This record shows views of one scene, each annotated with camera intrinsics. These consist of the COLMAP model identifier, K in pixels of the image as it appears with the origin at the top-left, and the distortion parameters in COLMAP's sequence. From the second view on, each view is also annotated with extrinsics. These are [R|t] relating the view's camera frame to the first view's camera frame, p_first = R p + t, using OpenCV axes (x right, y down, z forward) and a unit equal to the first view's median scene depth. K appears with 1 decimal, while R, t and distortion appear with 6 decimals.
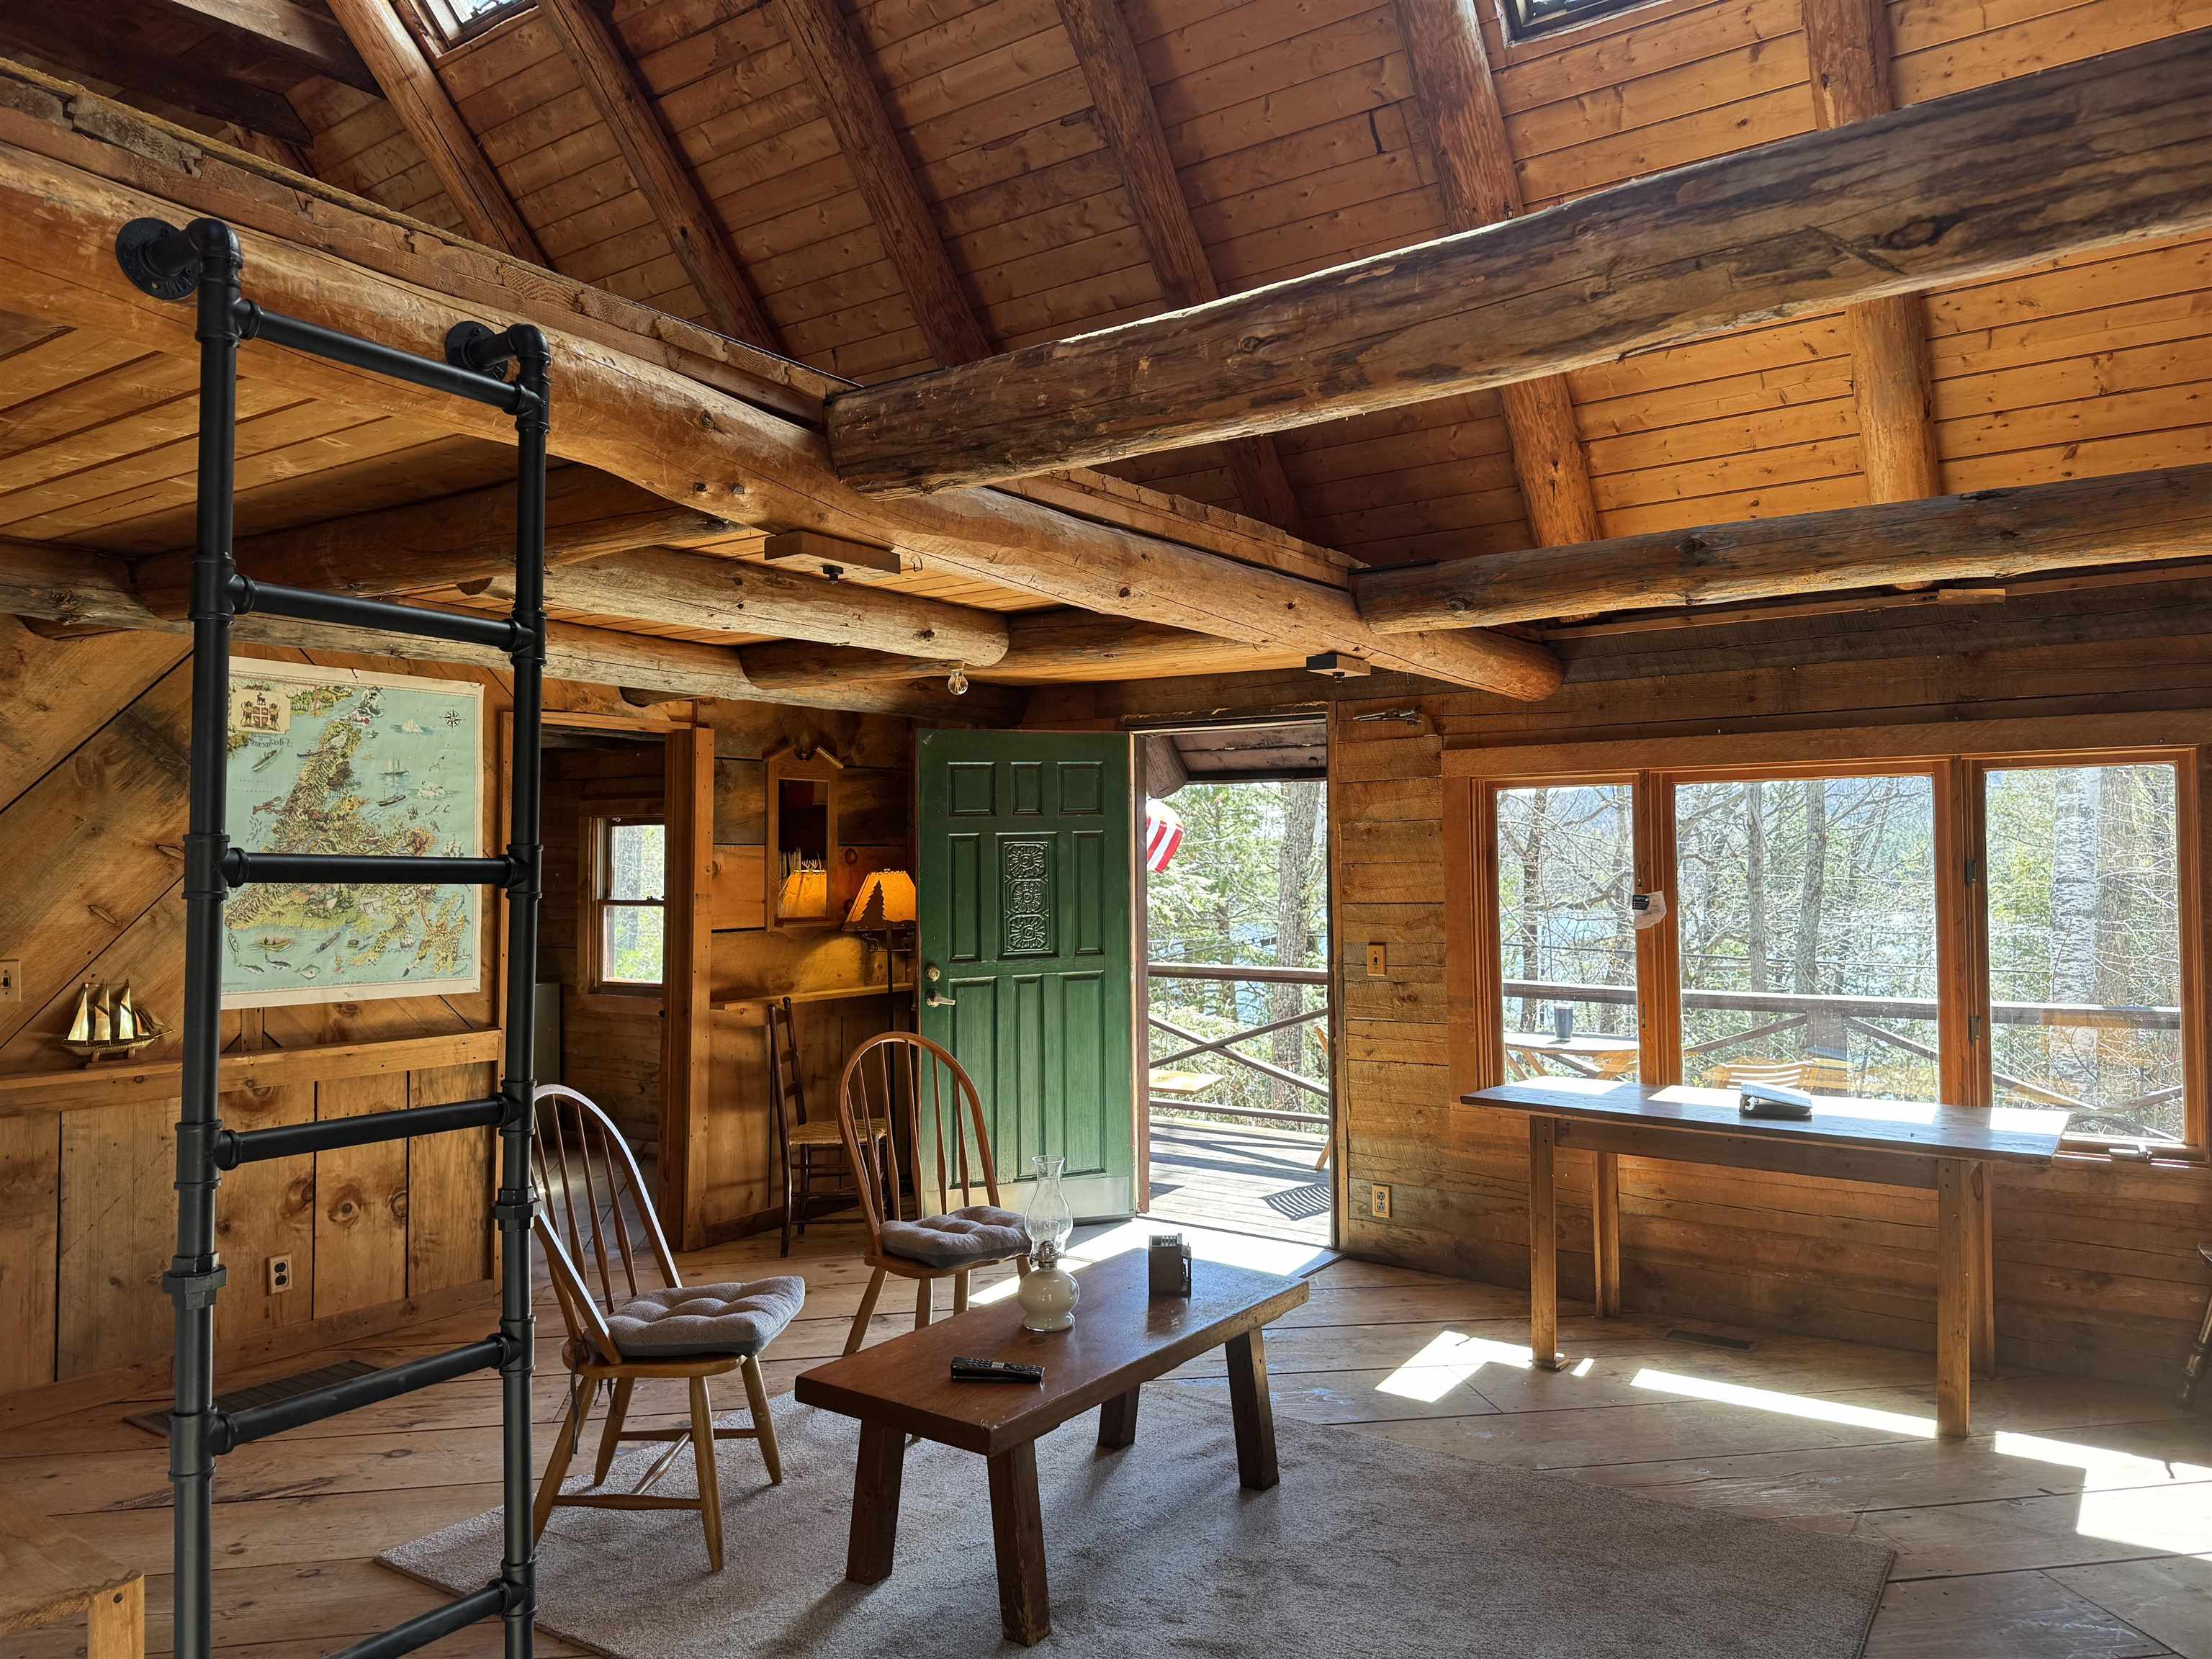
lens RADIAL K [[1537.2, 0, 1106.0], [0, 1537.2, 829.5], [0, 0, 1]] dist [0.122870, -0.175894]
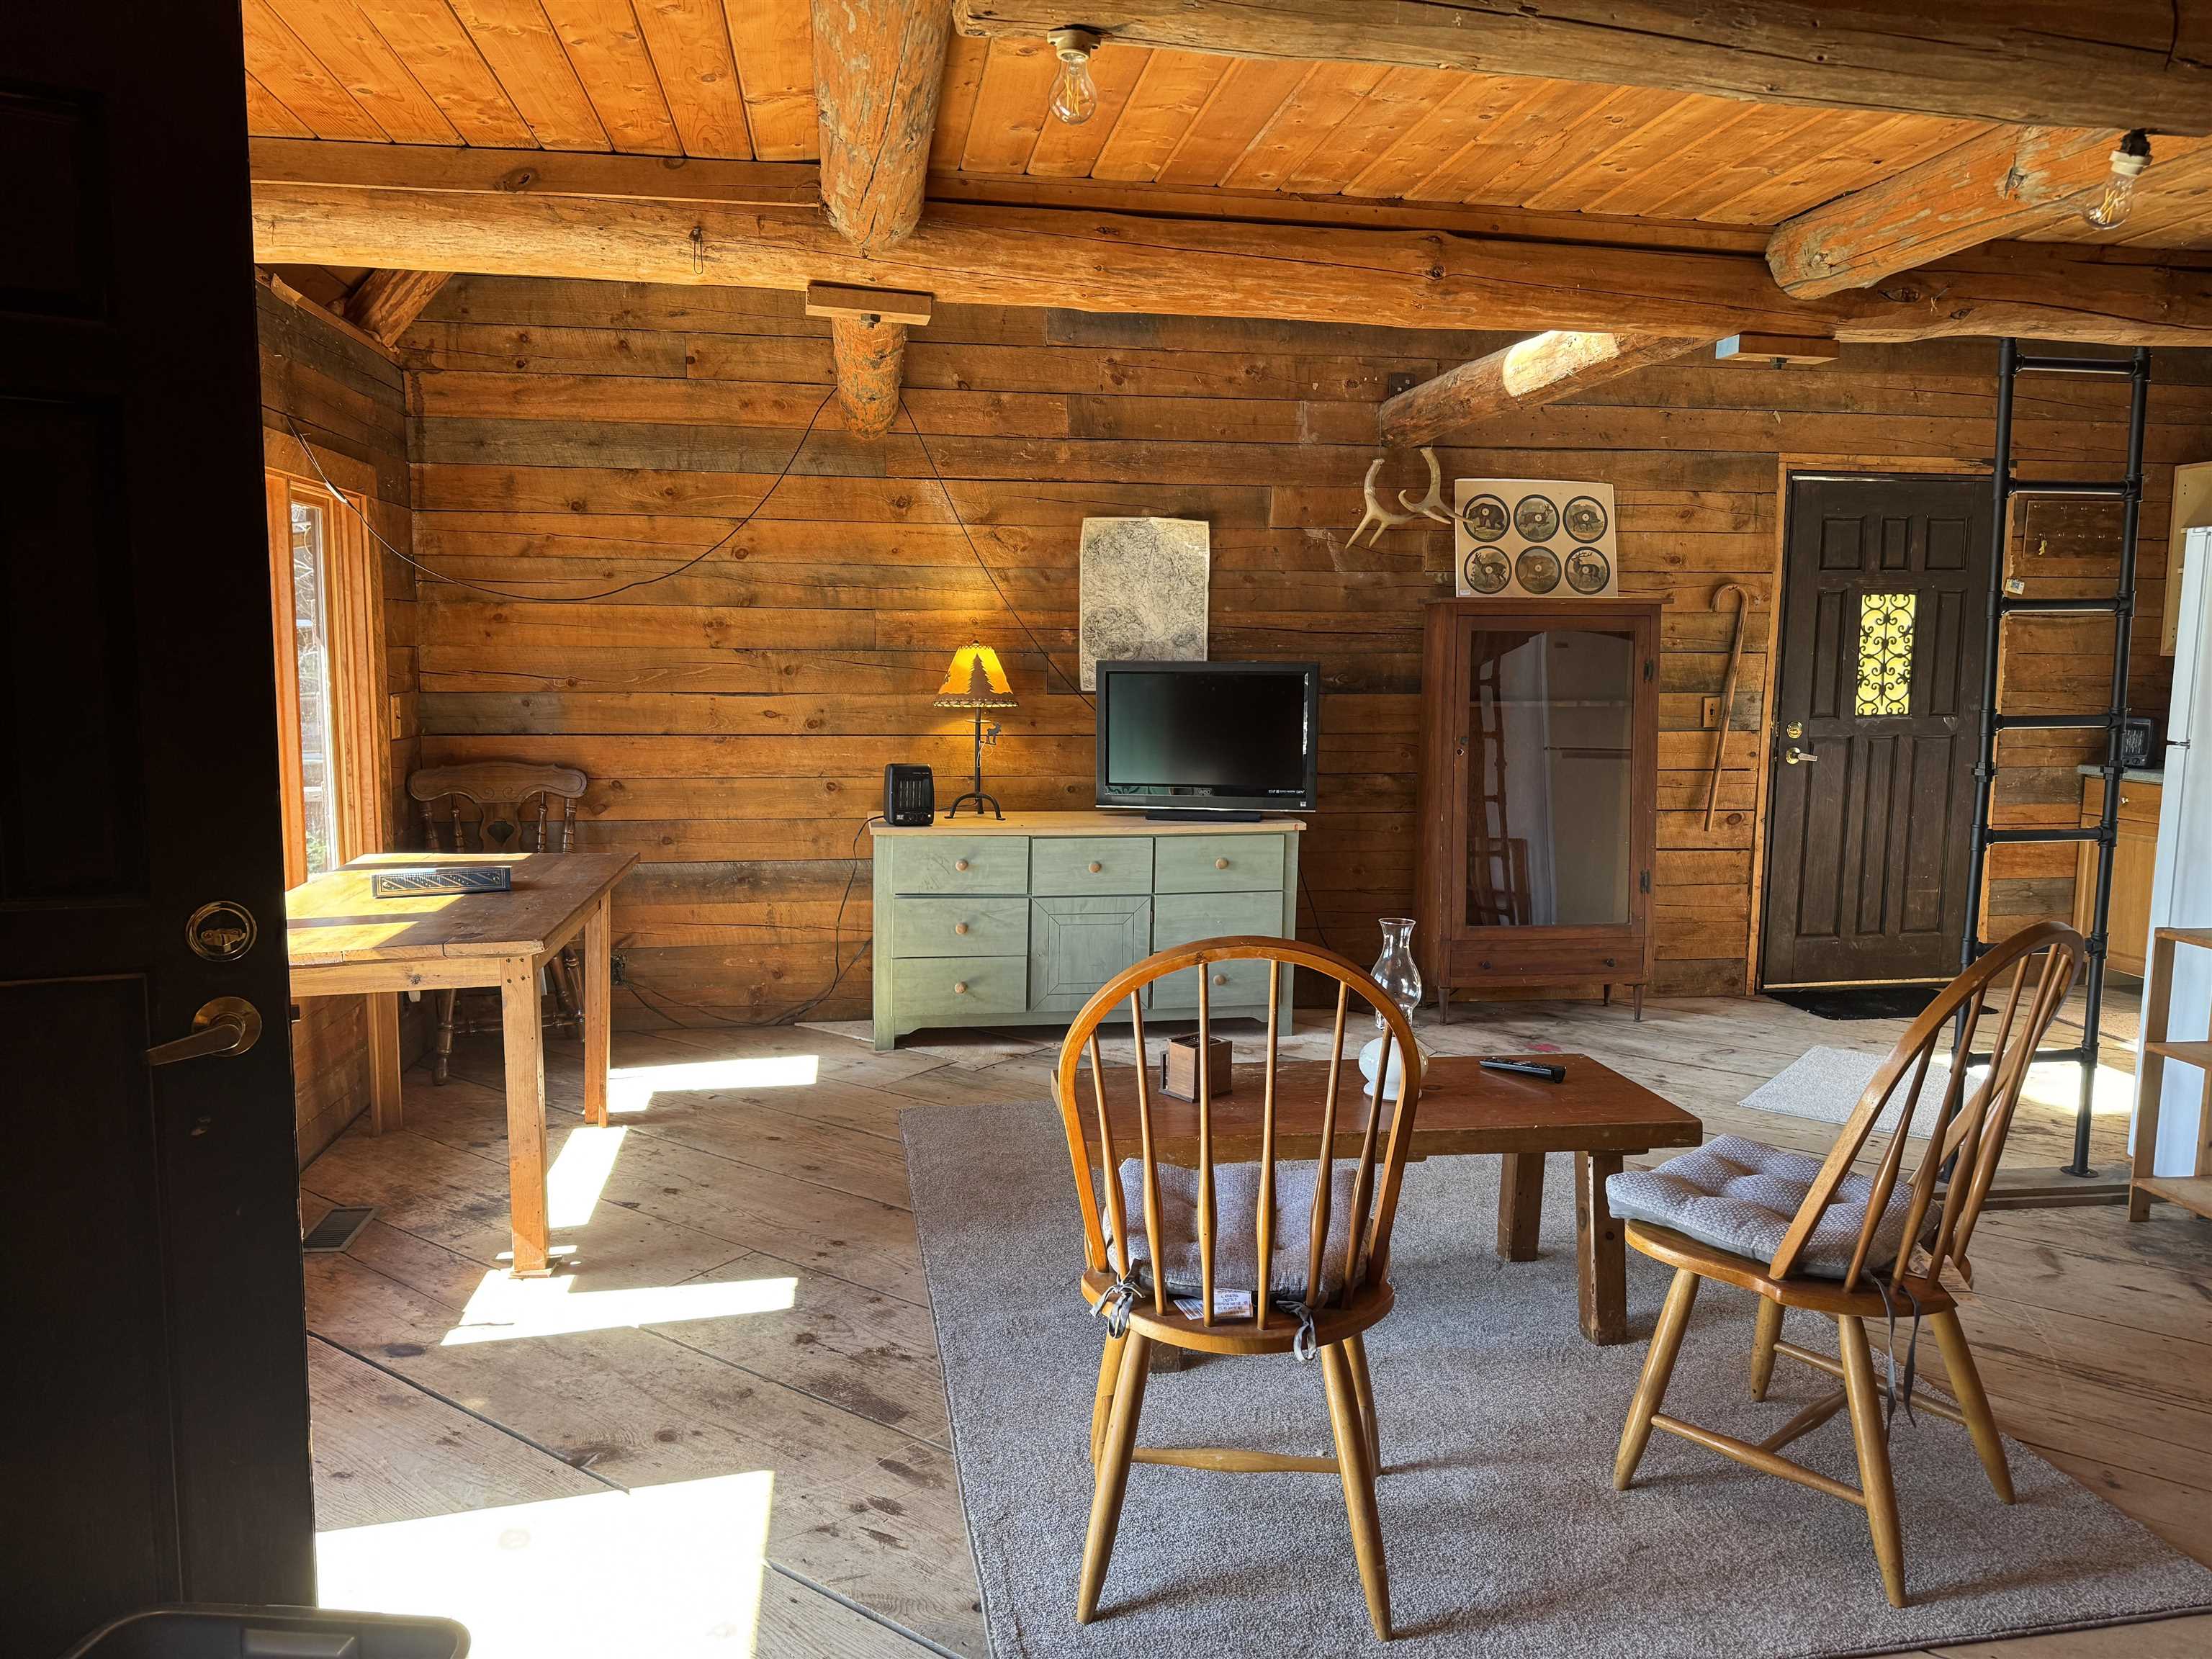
lens RADIAL K [[1537.8, 0, 1109.2], [0, 1537.8, 826.8], [0, 0, 1]] dist [0.162979, -0.264189]
pose [[-0.701324, -0.082204, 0.708087, -0.426998], [-0.020381, 0.995235, 0.095354, 0.055881], [-0.712551, 0.052443, -0.699657, 1.345345]]
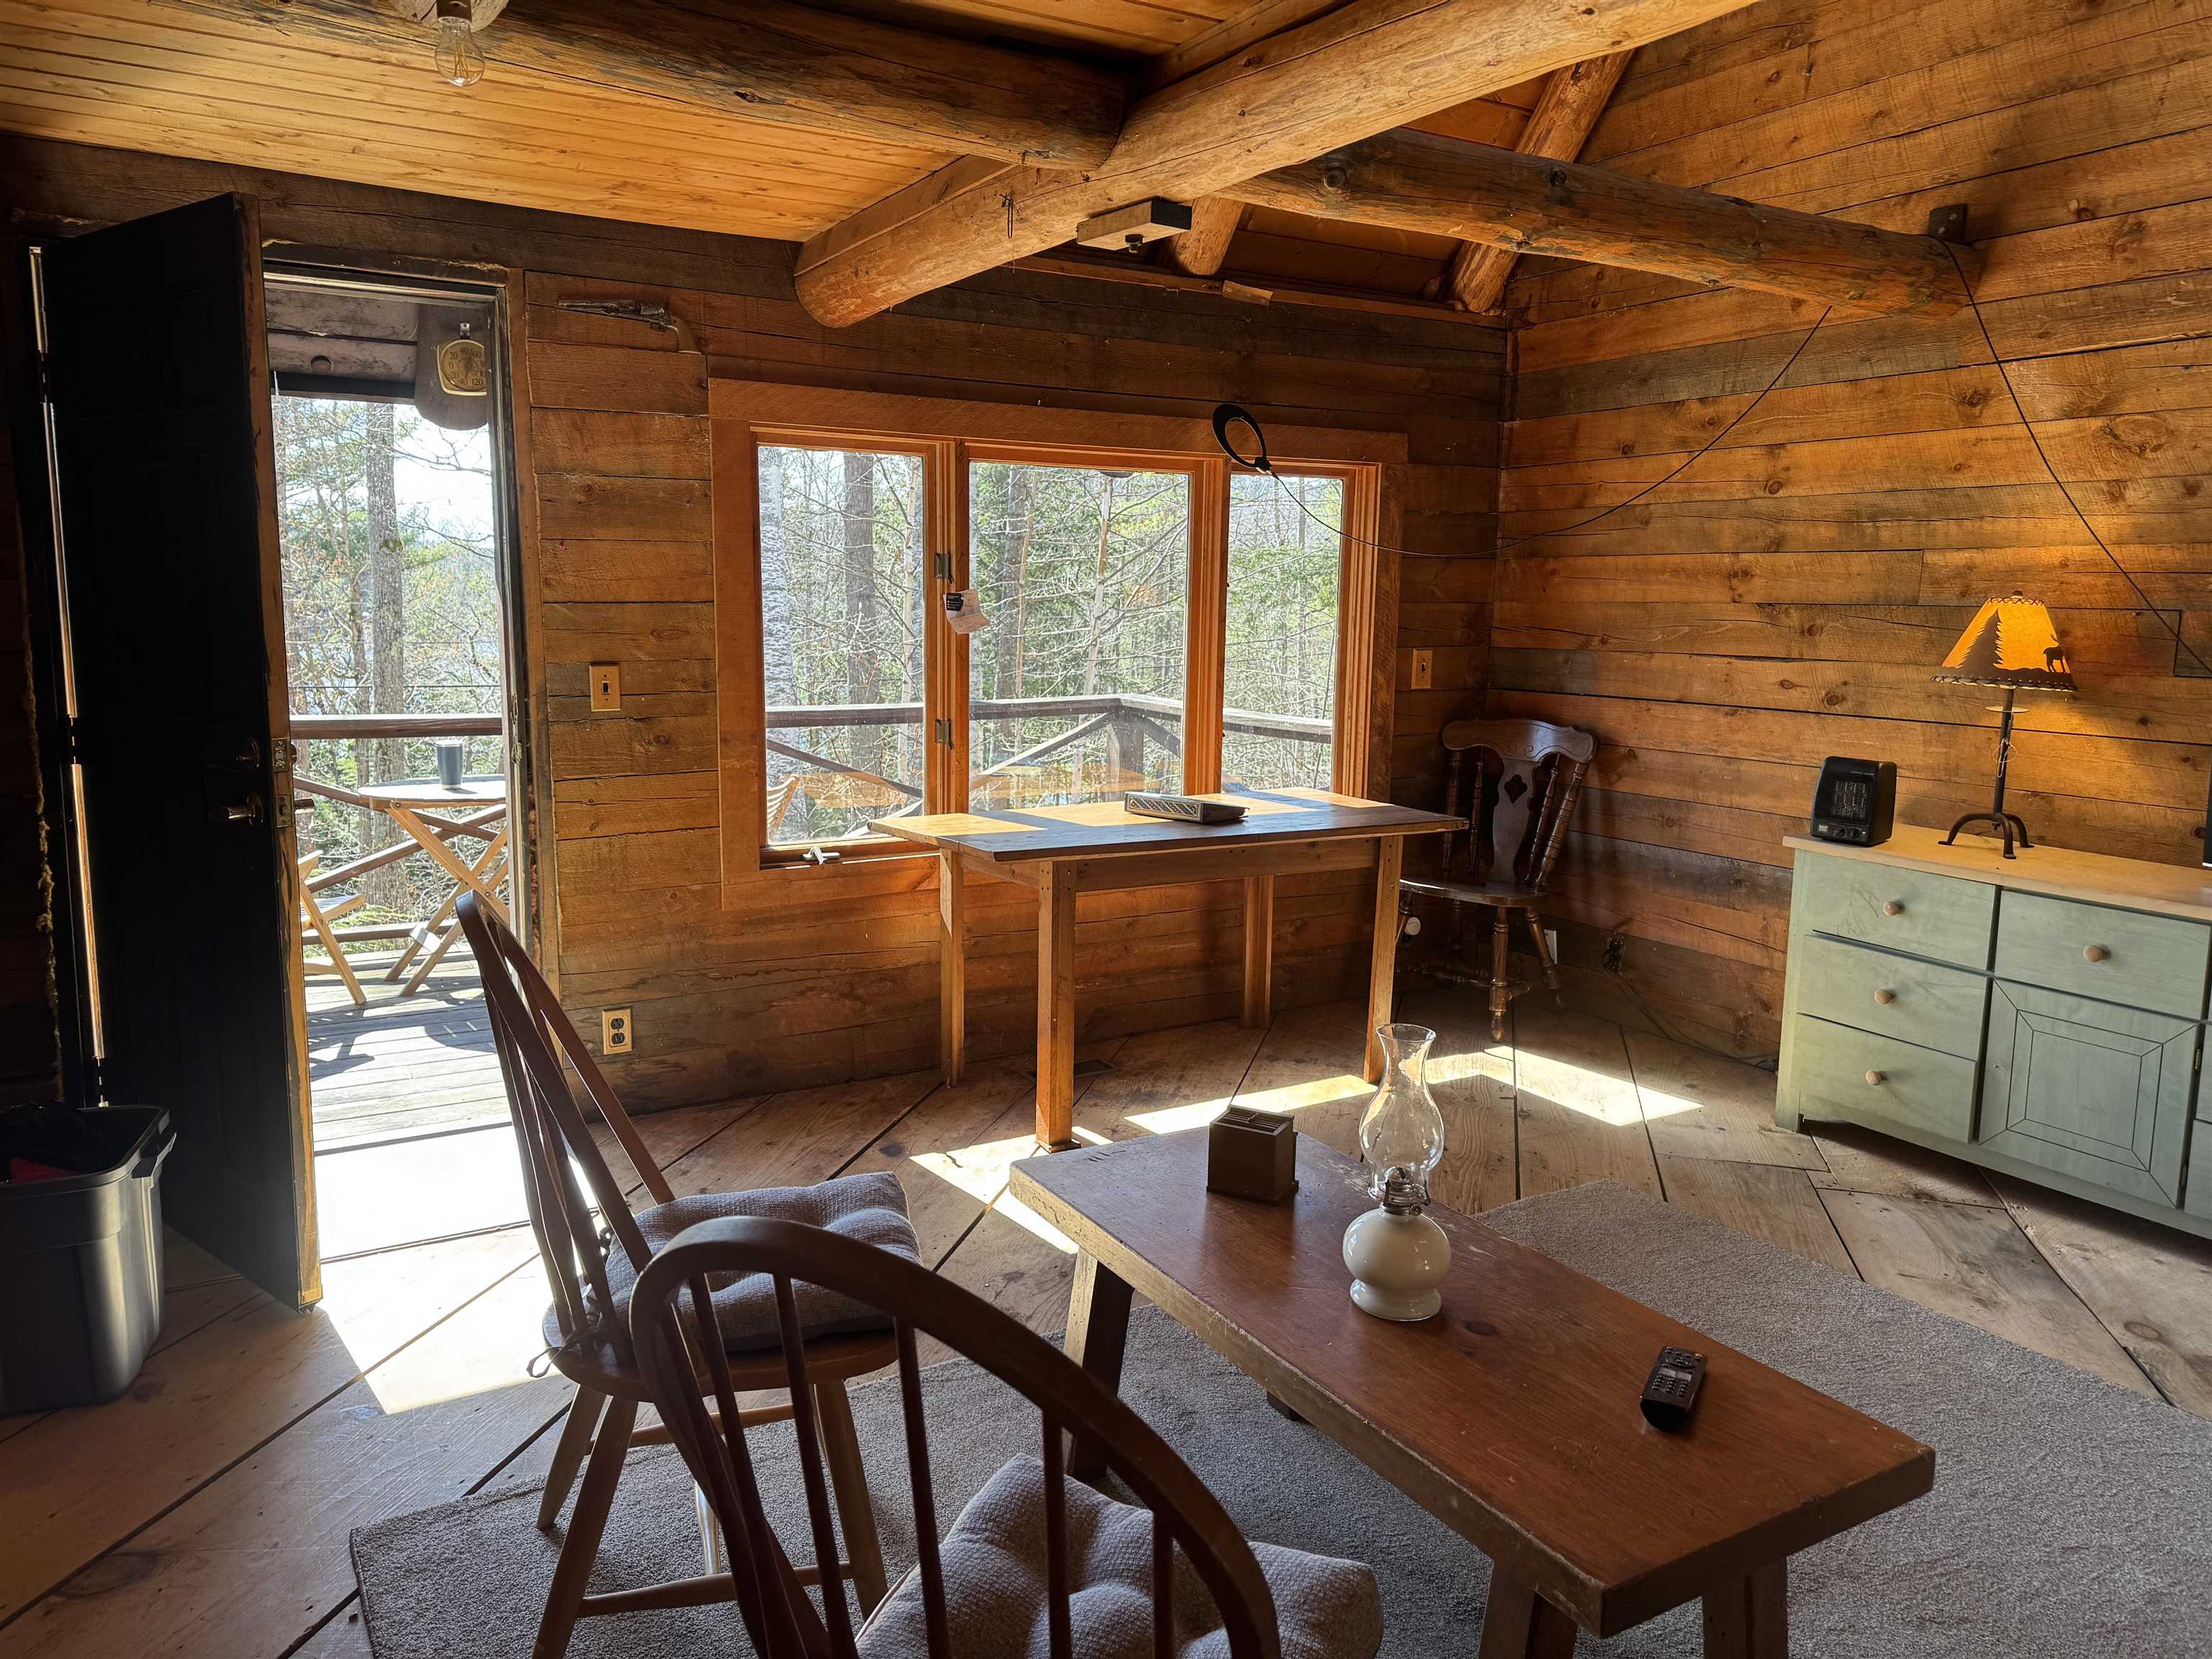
lens RADIAL K [[1541.8, 0, 1098.6], [0, 1541.8, 817.3], [0, 0, 1]] dist [0.113046, -0.174400]
pose [[0.409190, -0.121254, 0.904357, -0.453295], [-0.036382, 0.988175, 0.148954, 0.040579], [-0.911724, -0.093853, 0.399940, 0.675003]]
